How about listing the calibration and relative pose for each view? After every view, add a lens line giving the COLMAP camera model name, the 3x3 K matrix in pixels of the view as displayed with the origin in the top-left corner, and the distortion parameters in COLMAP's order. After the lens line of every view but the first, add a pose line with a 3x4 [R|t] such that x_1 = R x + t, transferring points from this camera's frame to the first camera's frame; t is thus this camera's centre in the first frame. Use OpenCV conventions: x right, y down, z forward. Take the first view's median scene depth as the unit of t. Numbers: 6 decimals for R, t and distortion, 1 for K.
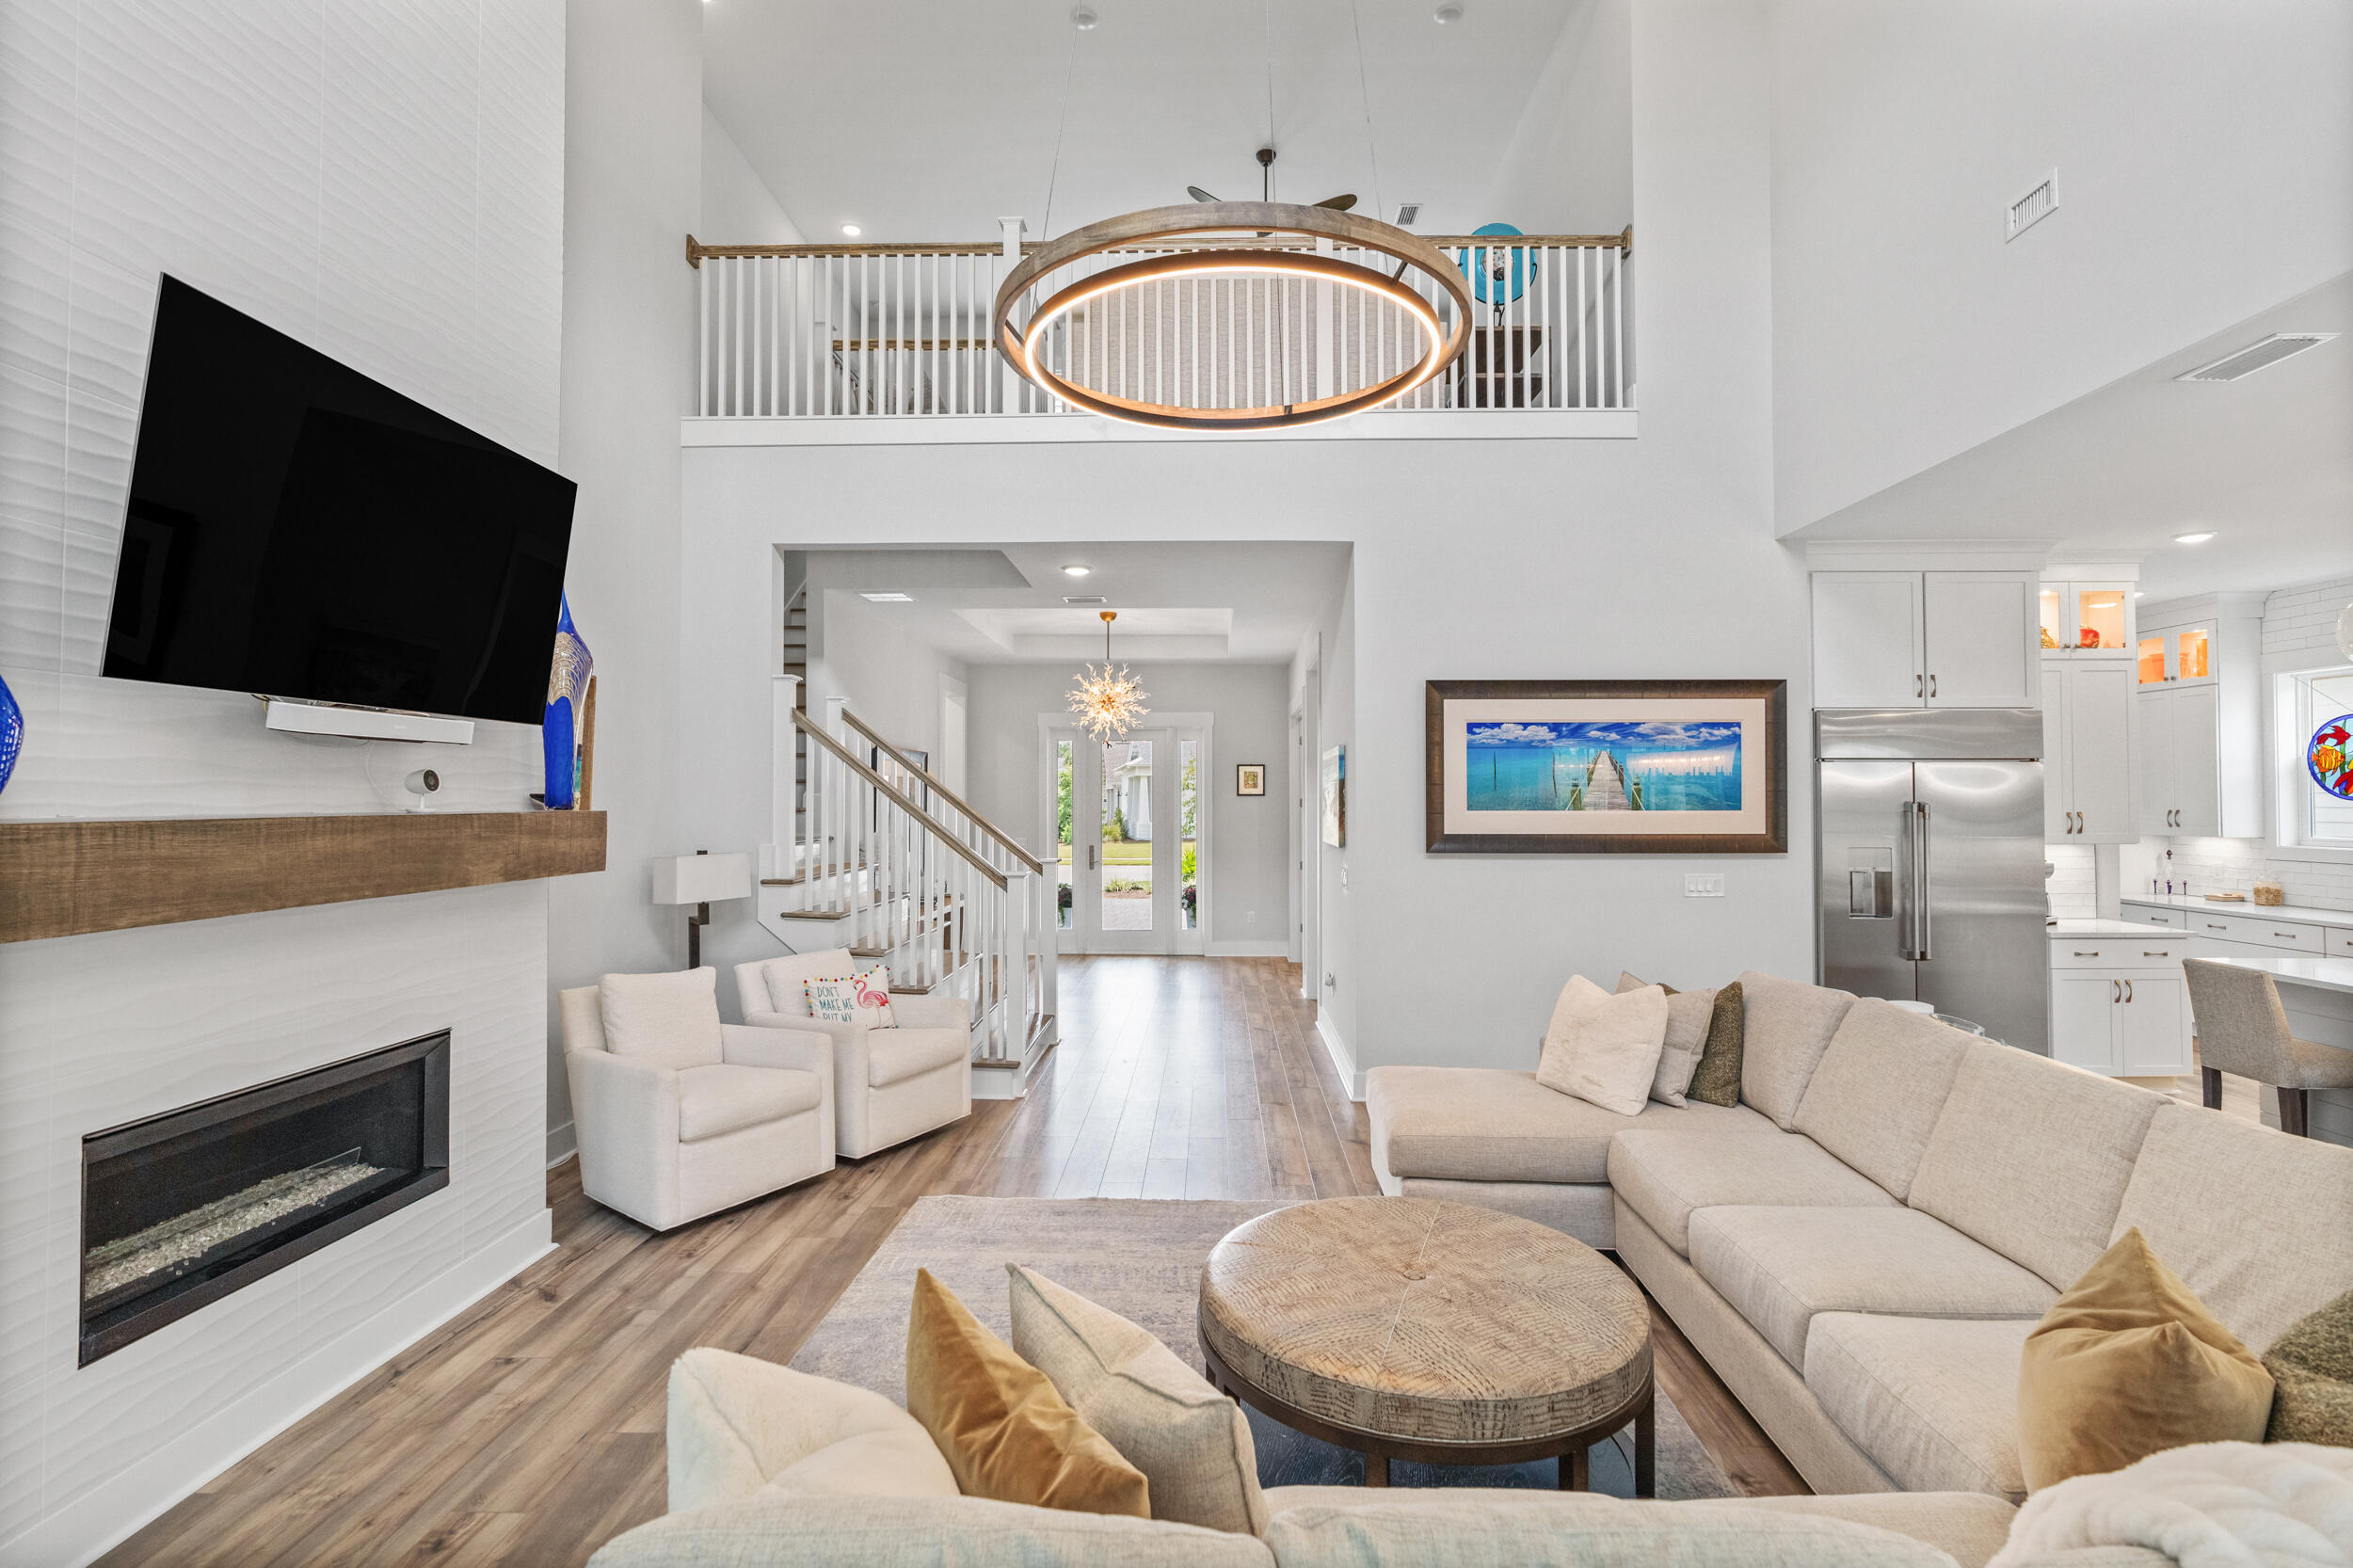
lens RADIAL K [[1060.8, 0, 1189.3], [0, 1060.8, 780.8], [0, 0, 1]] dist [-0.010247, 0.002437]
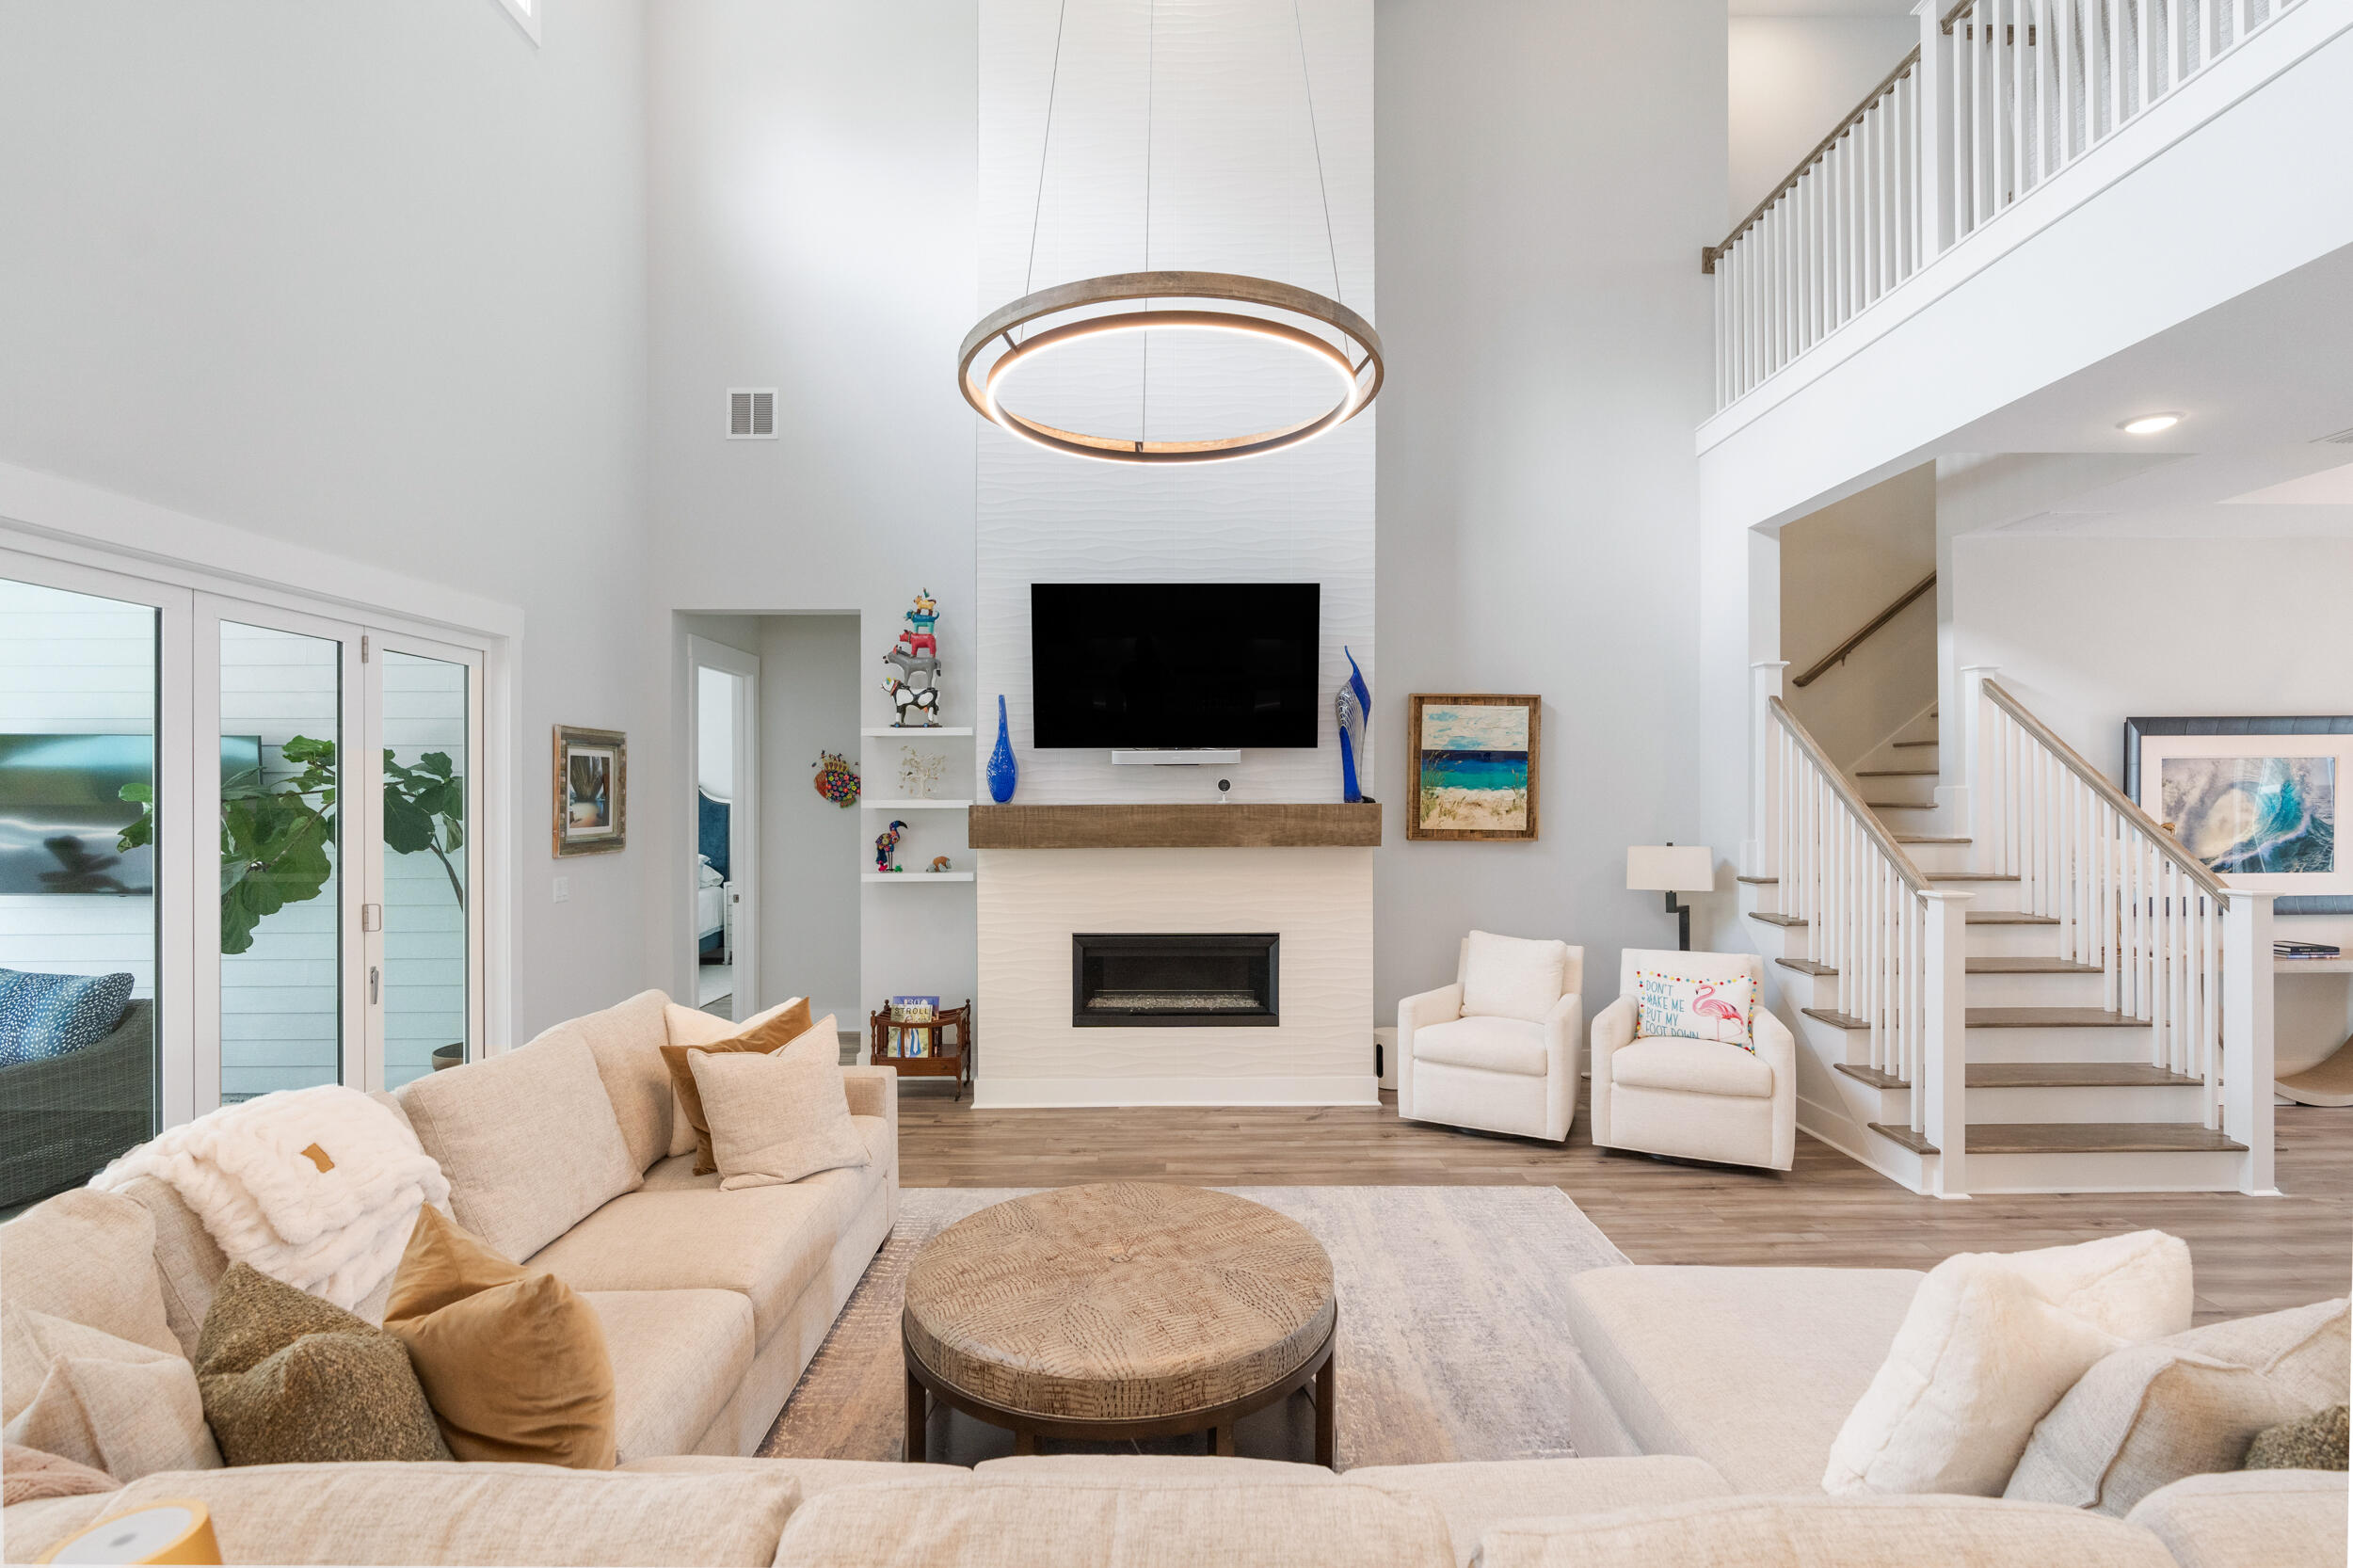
lens RADIAL K [[1060.8, 0, 1185.5], [0, 1060.8, 795.6], [0, 0, 1]] dist [-0.010247, 0.002437]
pose [[0.027488, 0.000549, -0.999622, 1.016986], [0.022333, 0.999750, 0.001163, 0.012957], [0.999373, -0.022356, 0.027469, 0.849925]]
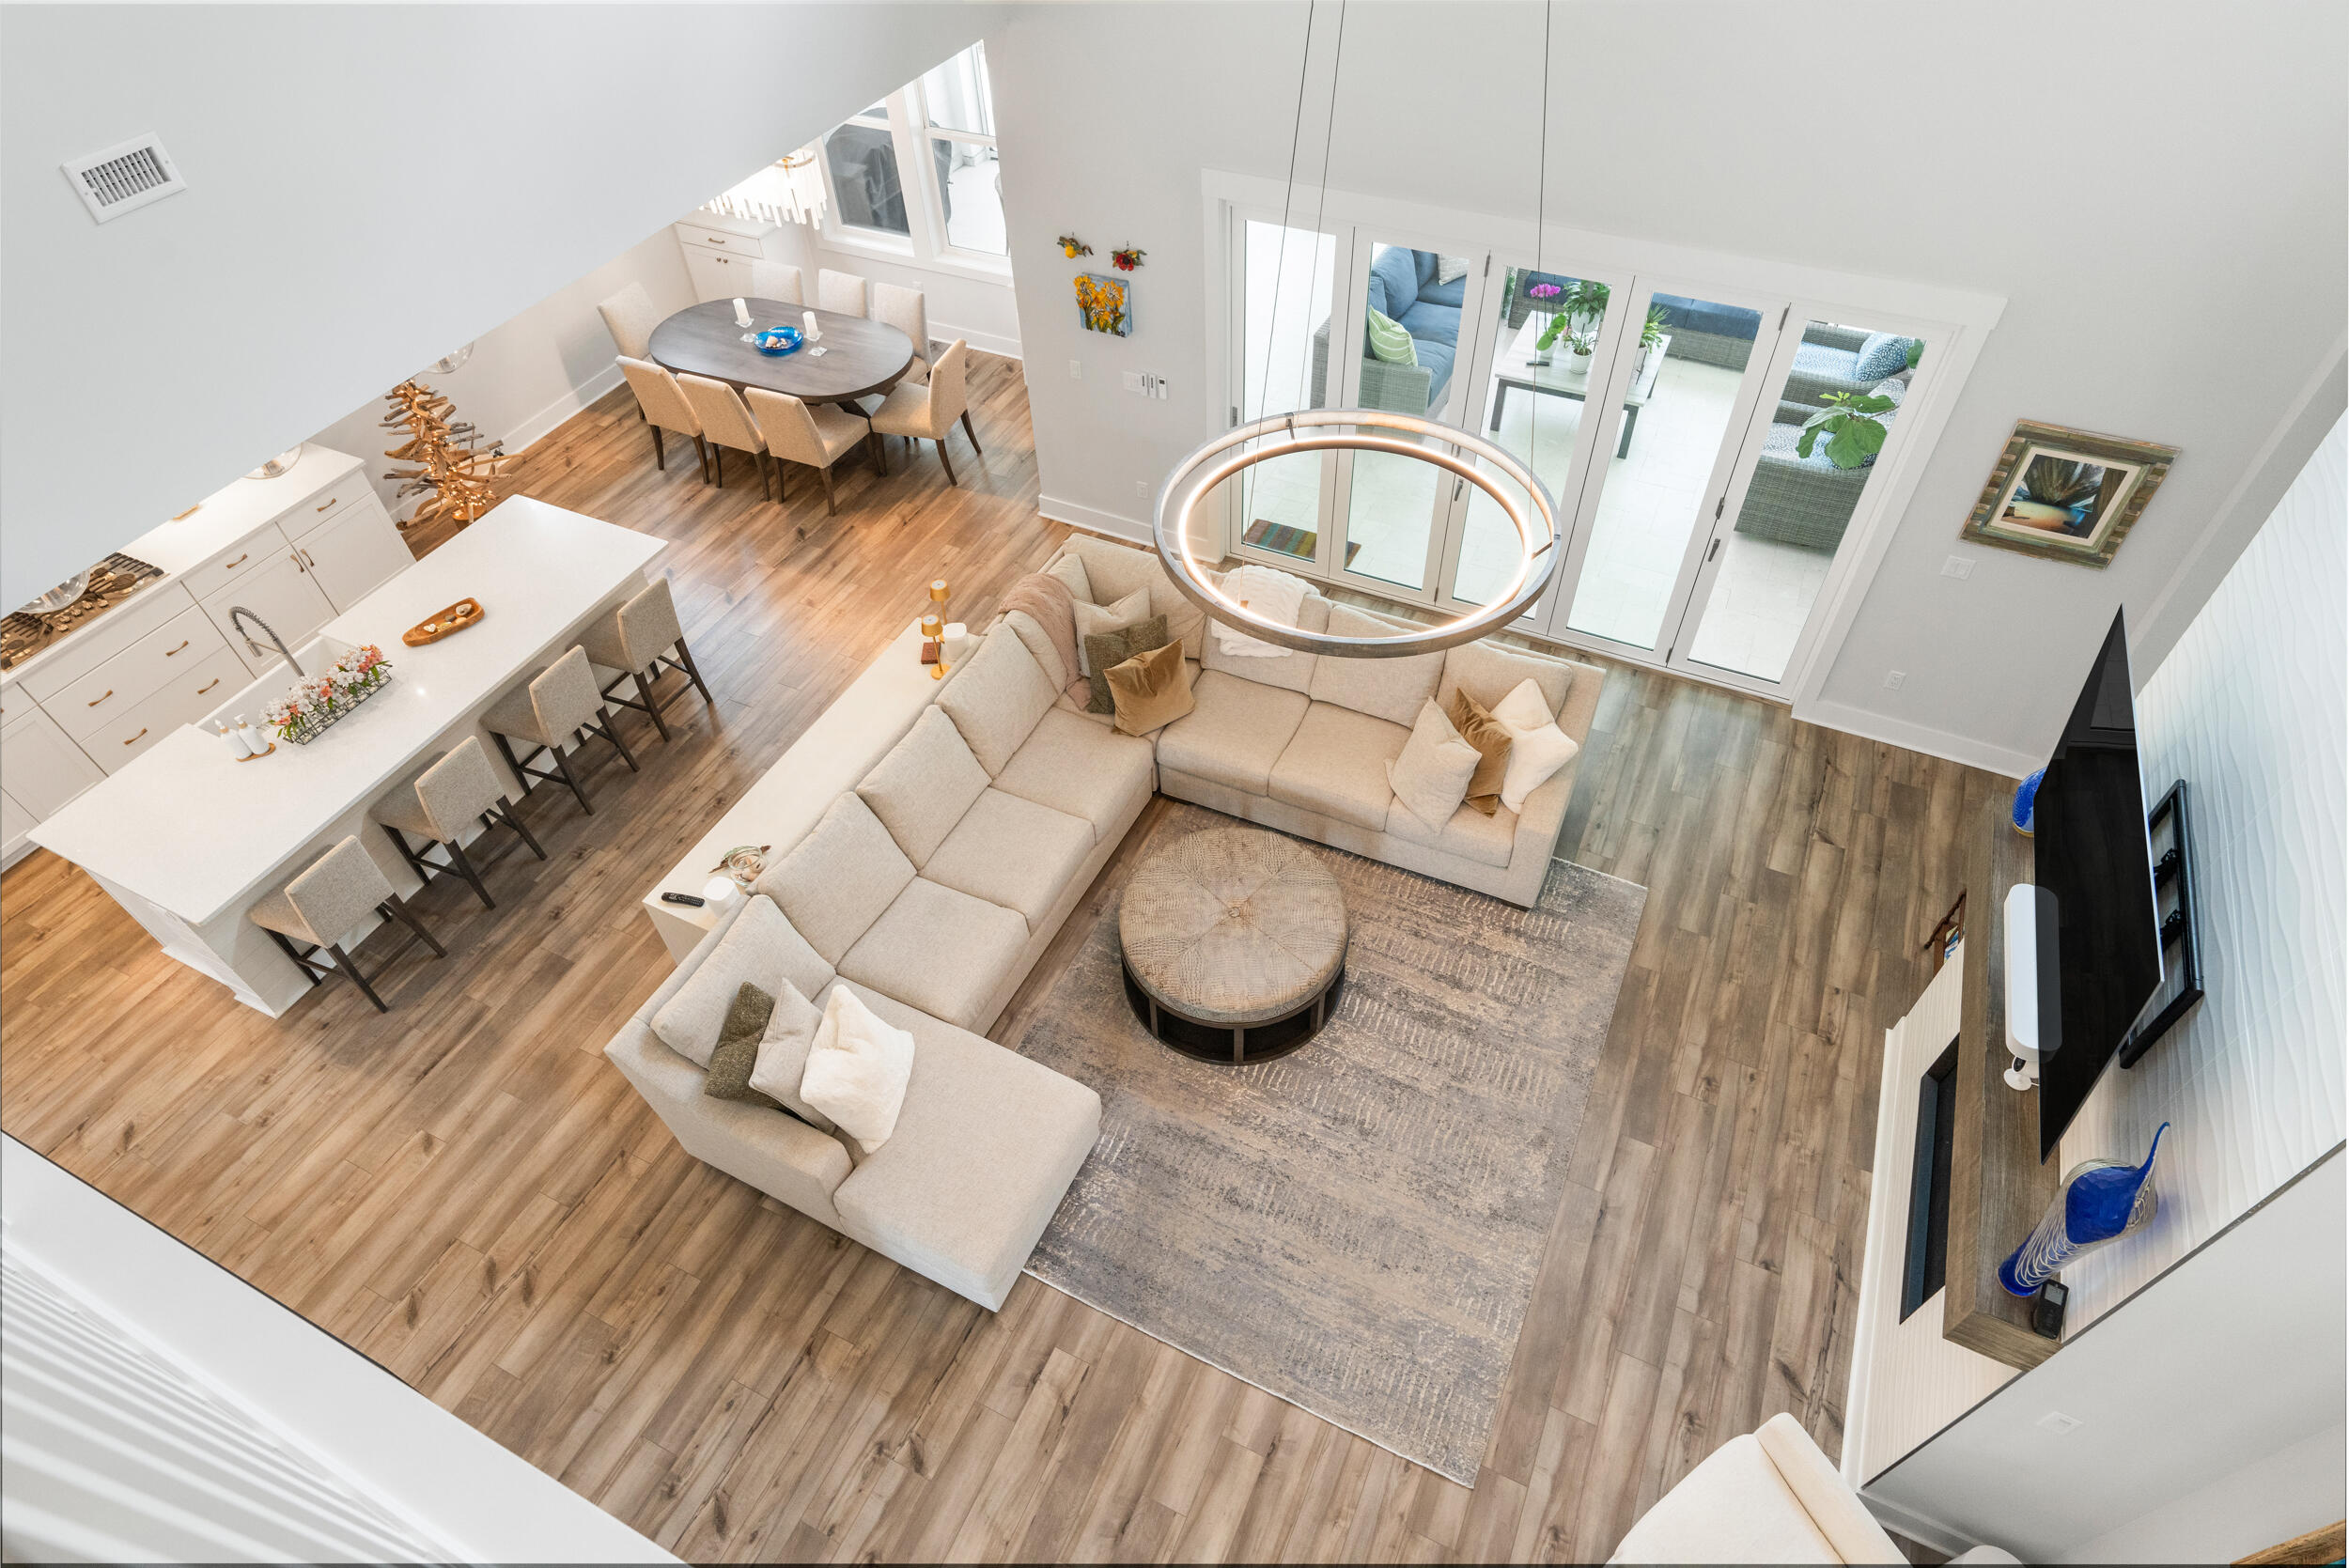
lens RADIAL K [[1281.8, 0, 1173.5], [0, 1281.8, 788.2], [0, 0, 1]] dist [-0.007102, -0.000423]
pose [[-0.913686, -0.283221, 0.291485, -0.232193], [0.015816, 0.691880, 0.721840, -1.077896], [-0.406112, 0.664145, -0.627682, 1.884421]]
